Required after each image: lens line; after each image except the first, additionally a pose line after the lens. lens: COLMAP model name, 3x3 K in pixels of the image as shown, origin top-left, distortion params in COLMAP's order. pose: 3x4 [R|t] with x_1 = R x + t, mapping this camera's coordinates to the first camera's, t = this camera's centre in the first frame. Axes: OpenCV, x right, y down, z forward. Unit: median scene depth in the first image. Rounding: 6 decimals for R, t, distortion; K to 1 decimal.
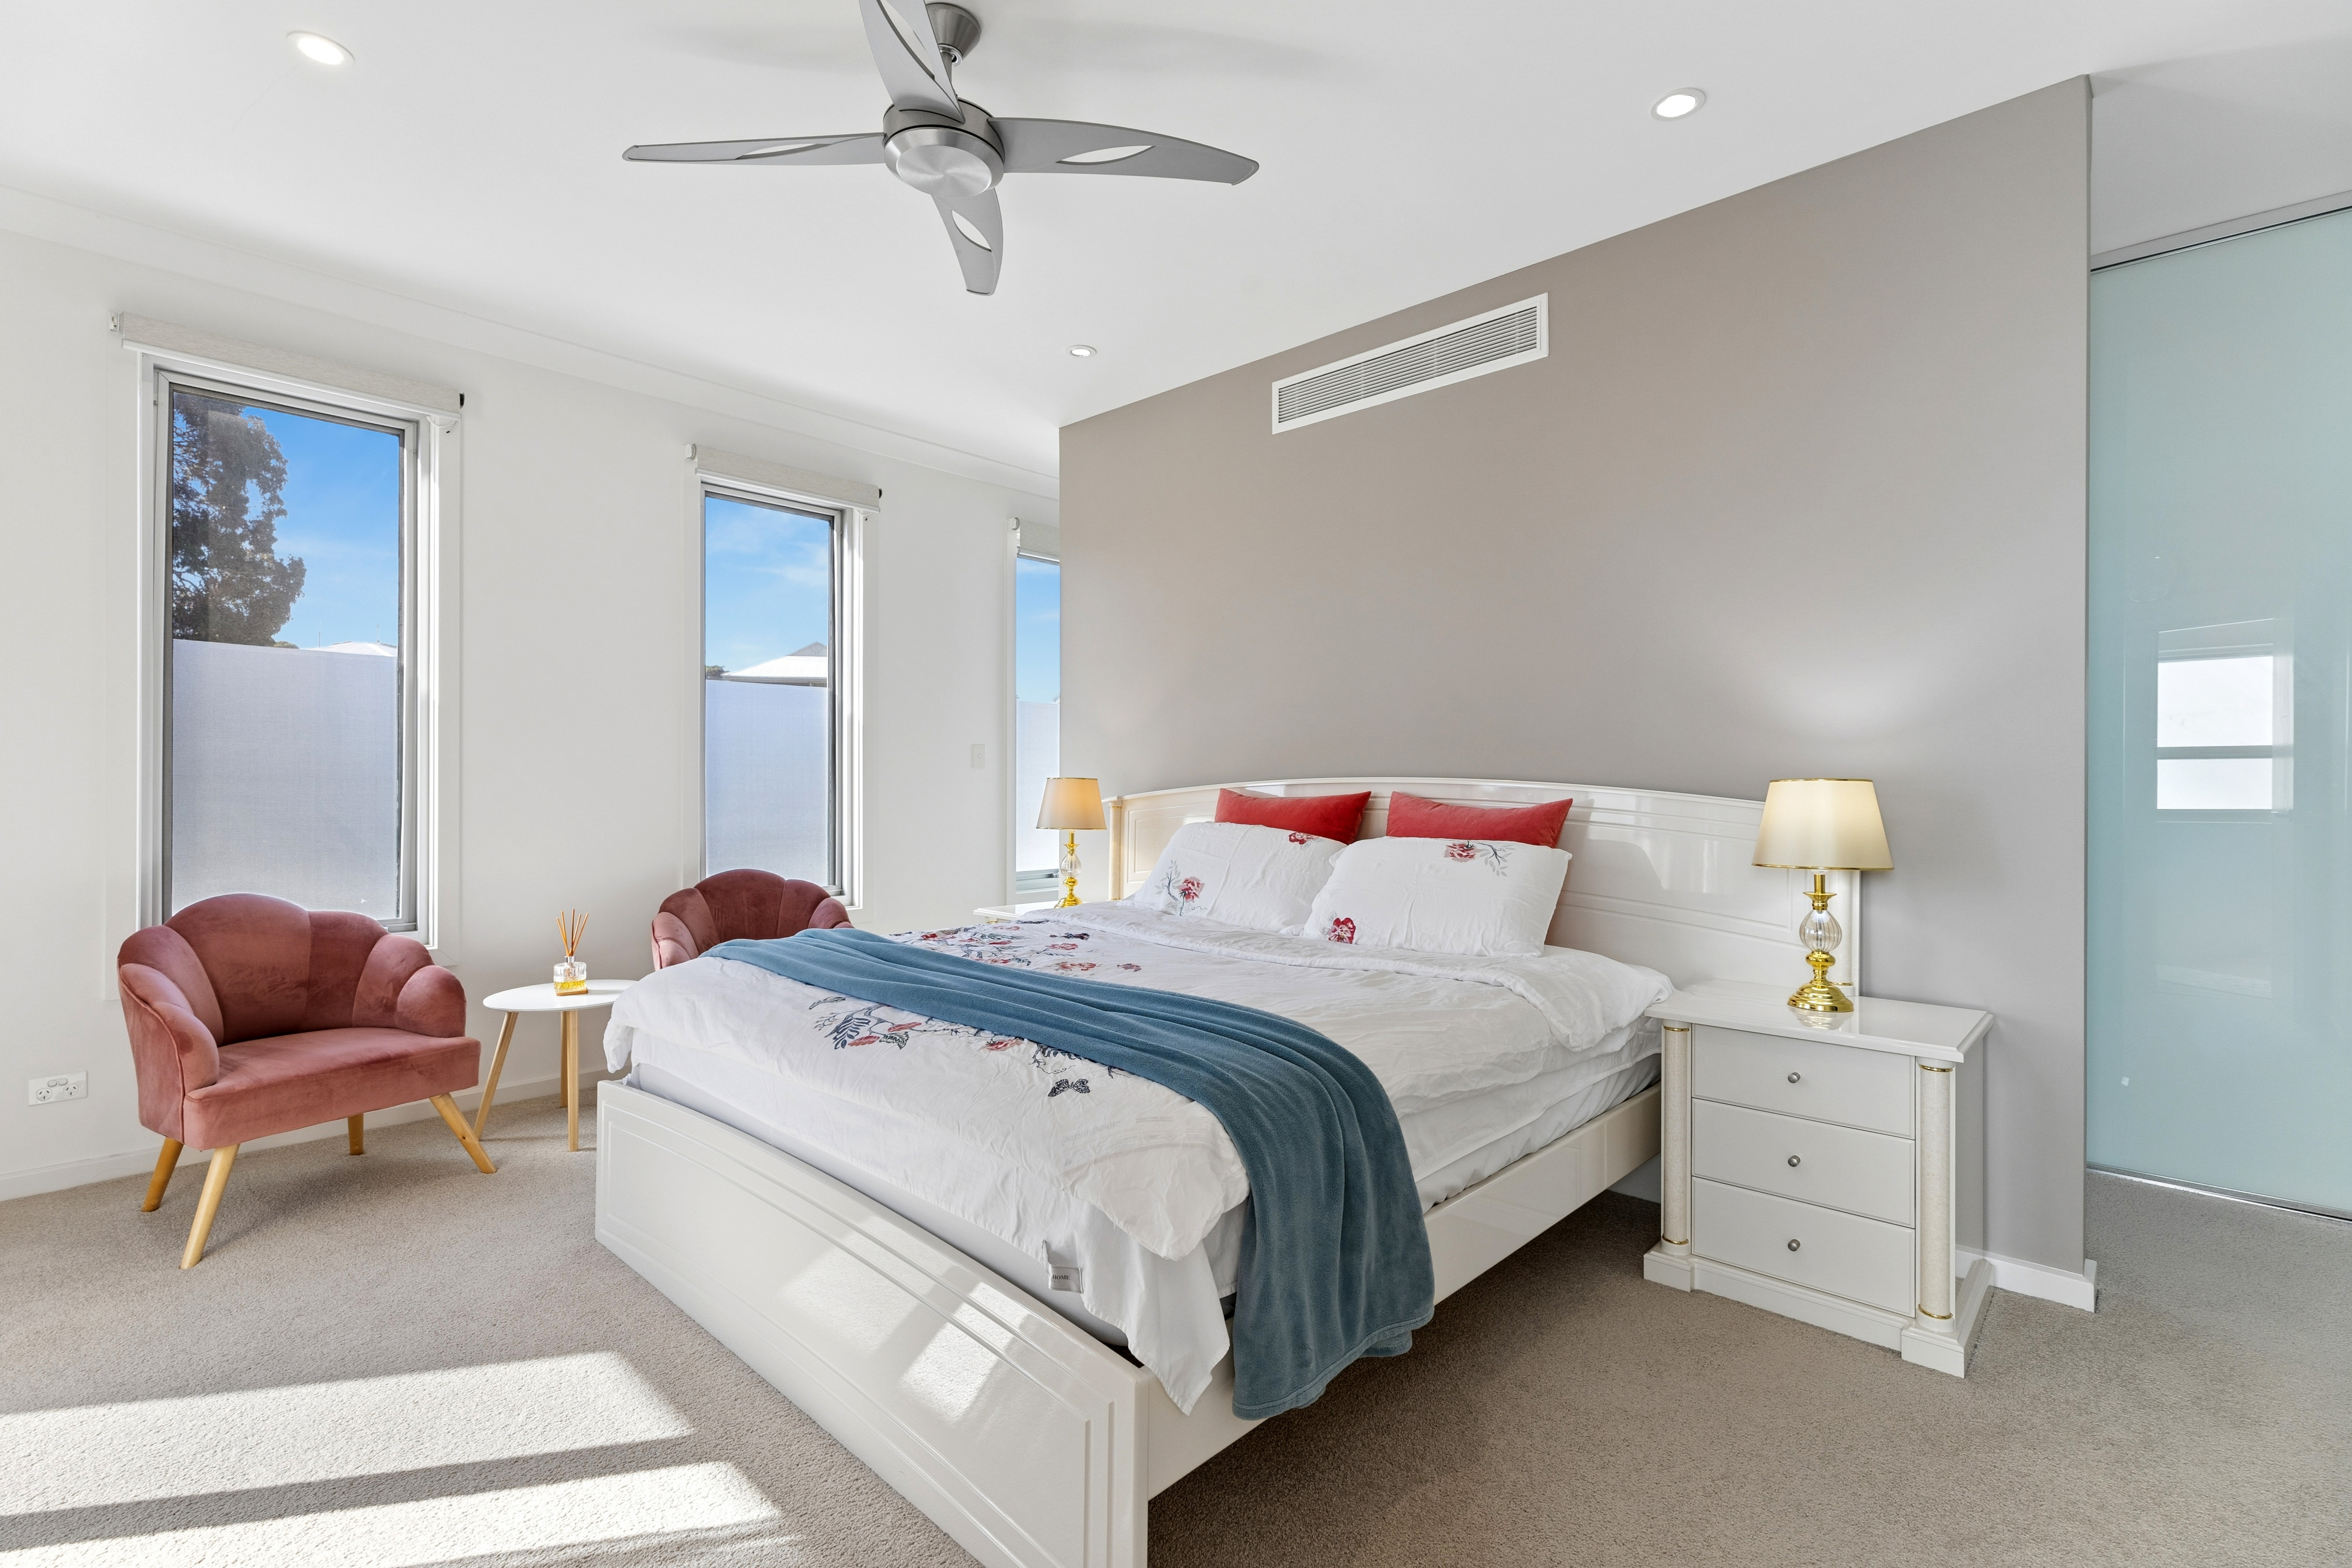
lens RADIAL K [[1080.1, 0, 1186.5], [0, 1080.1, 774.7], [0, 0, 1]] dist [0.002540, -0.000407]
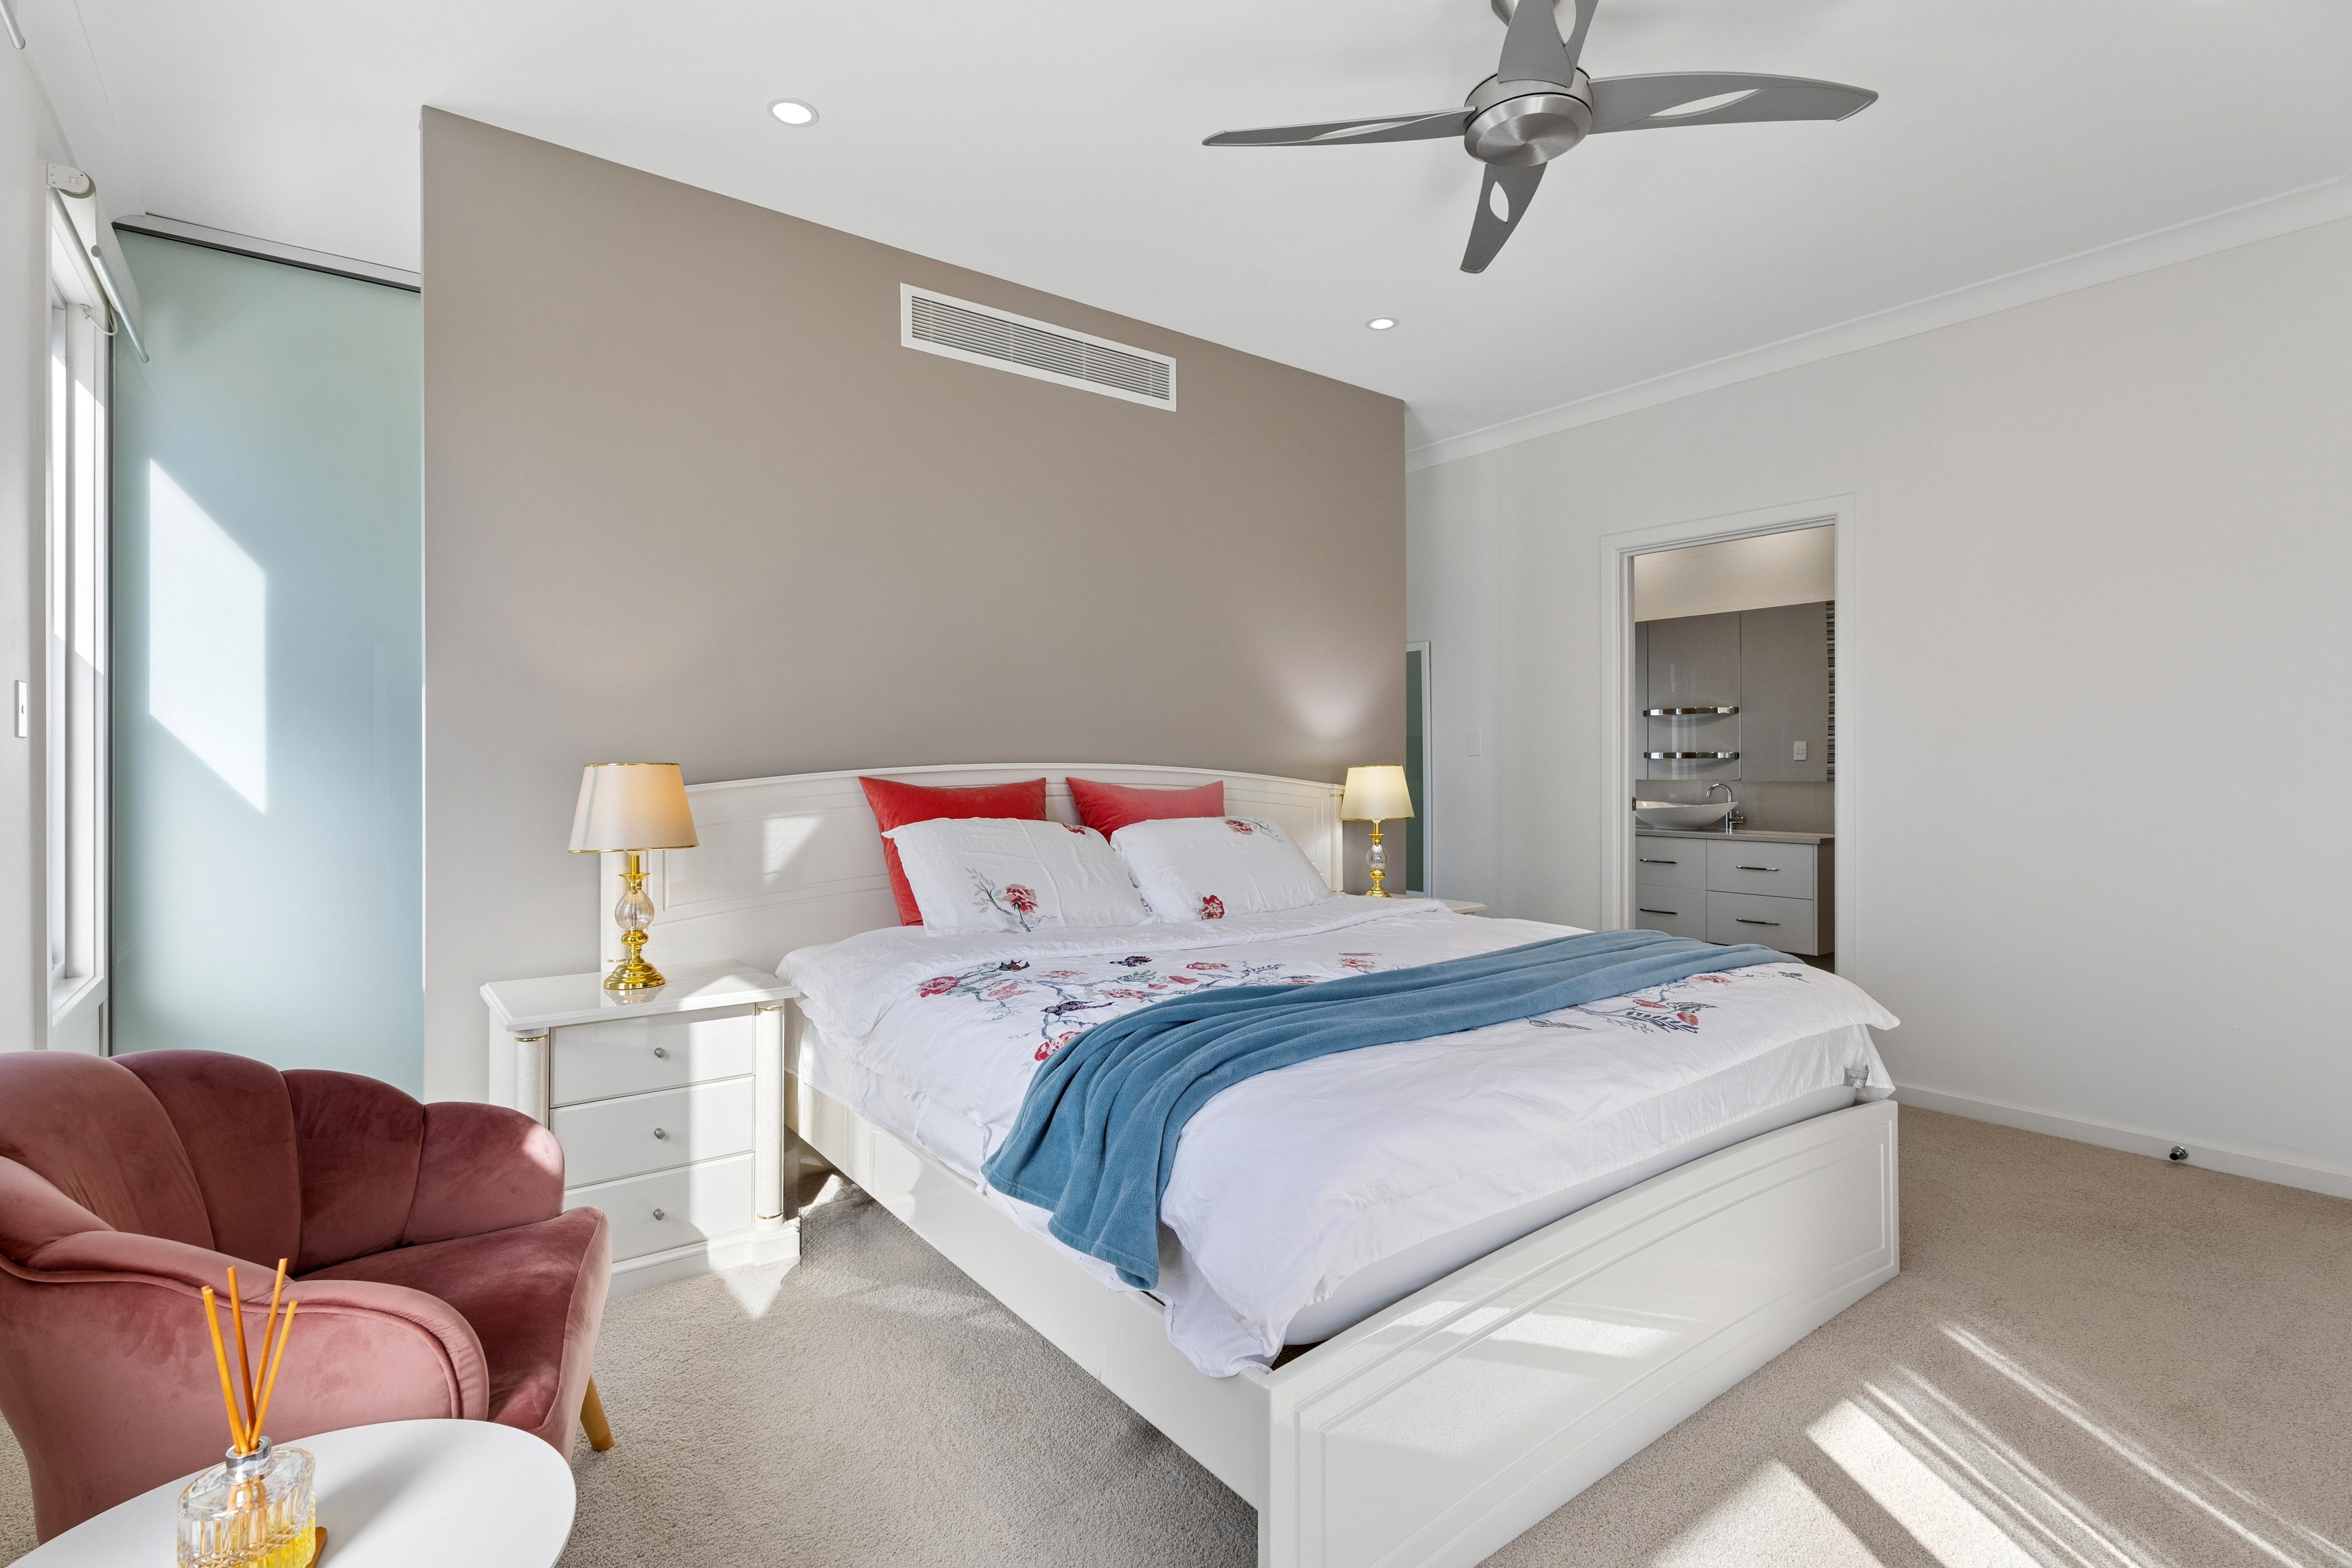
lens RADIAL K [[1093.2, 0, 1166.0], [0, 1093.2, 777.0], [0, 0, 1]] dist [-0.009315, -0.000043]
pose [[0.168178, -0.012173, 0.985681, -0.805616], [-0.004371, 0.999905, 0.013094, 0.001117], [-0.985747, -0.006511, 0.168109, 0.750439]]
